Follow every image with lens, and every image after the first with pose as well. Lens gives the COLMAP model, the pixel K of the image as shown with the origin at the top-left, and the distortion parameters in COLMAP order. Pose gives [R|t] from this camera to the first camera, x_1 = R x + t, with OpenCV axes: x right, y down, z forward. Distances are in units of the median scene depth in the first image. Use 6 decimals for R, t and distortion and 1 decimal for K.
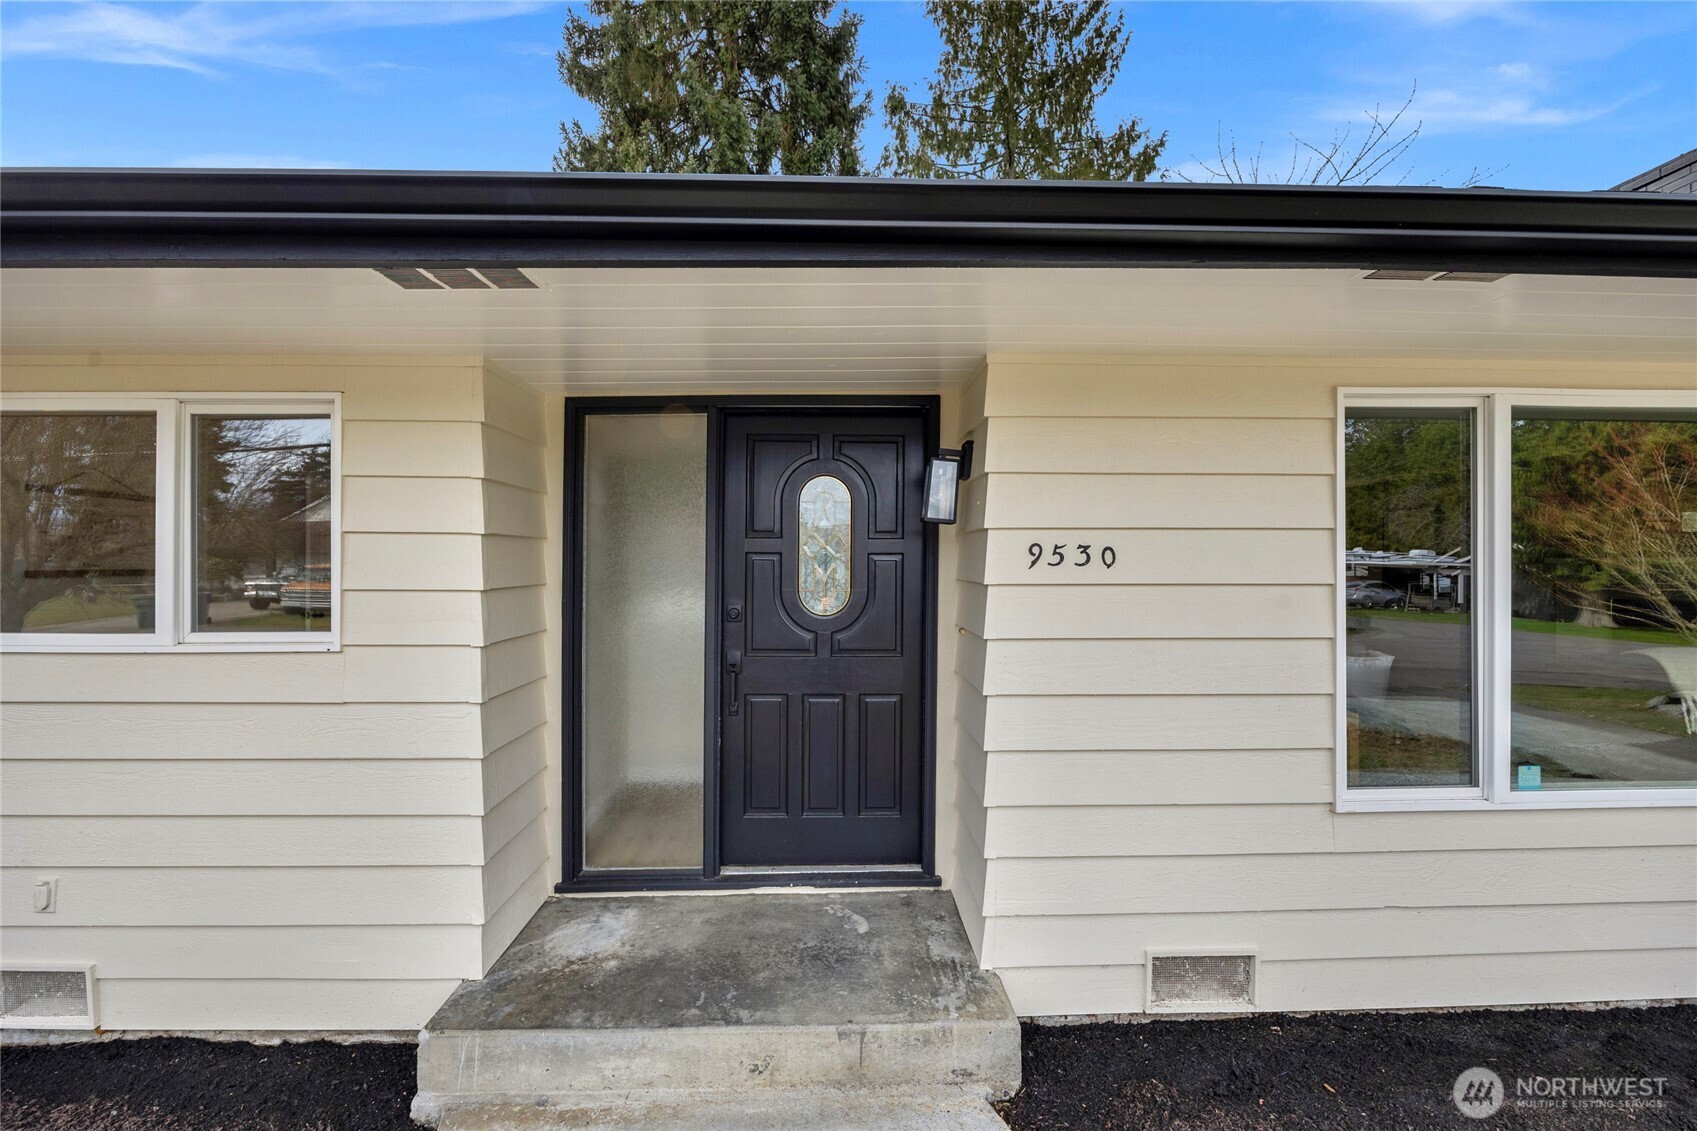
lens RADIAL K [[722.7, 0, 847.3], [0, 722.7, 554.6], [0, 0, 1]] dist [-0.002842, -0.000336]
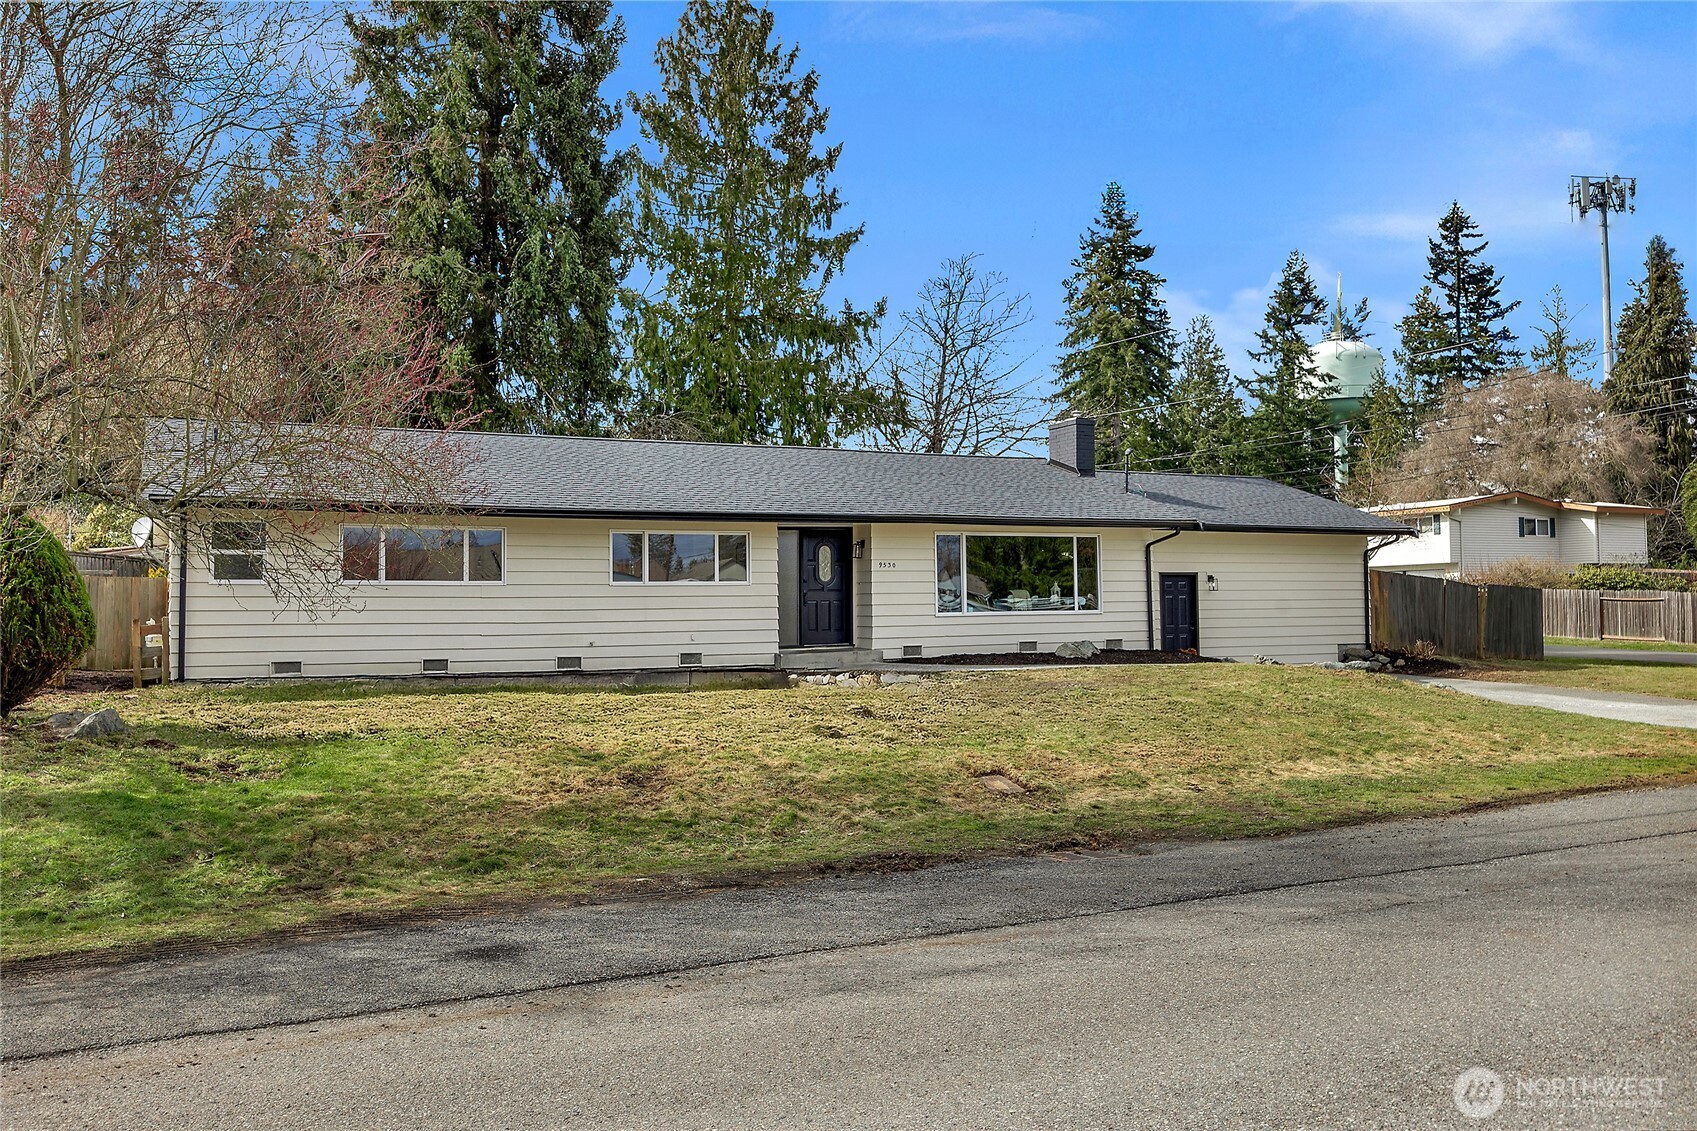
lens RADIAL K [[1388.5, 0, 848.8], [0, 1388.5, 564.2], [0, 0, 1]] dist [-0.001687, -0.000632]
pose [[0.904855, 0.001764, 0.425716, -3.134666], [0.010368, 0.999603, -0.026180, 0.189259], [-0.425594, 0.028103, 0.904478, -5.888423]]
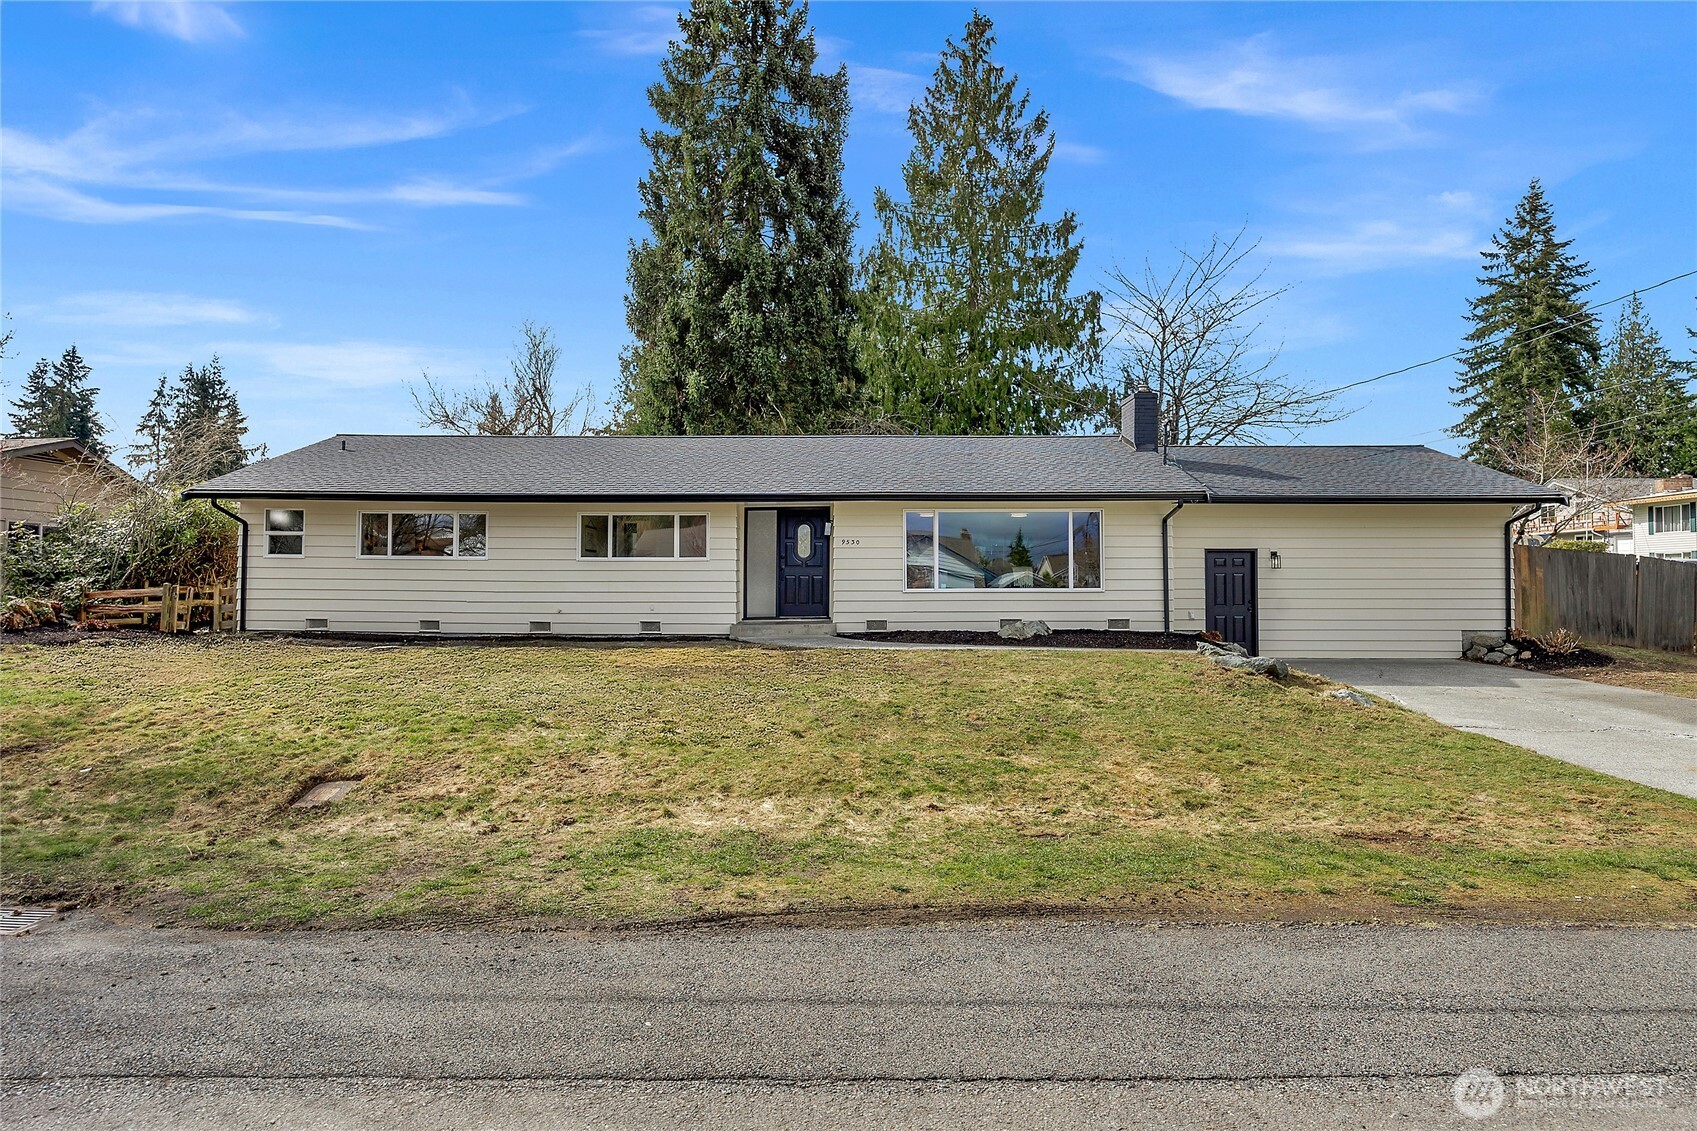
lens RADIAL K [[1037.4, 0, 847.8], [0, 1037.4, 529.7], [0, 0, 1]] dist [-0.027841, 0.000156]
pose [[0.999305, -0.002420, -0.037199, 0.446138], [0.000763, 0.999010, -0.044473, 0.190987], [0.037269, 0.044414, 0.998318, -5.005131]]
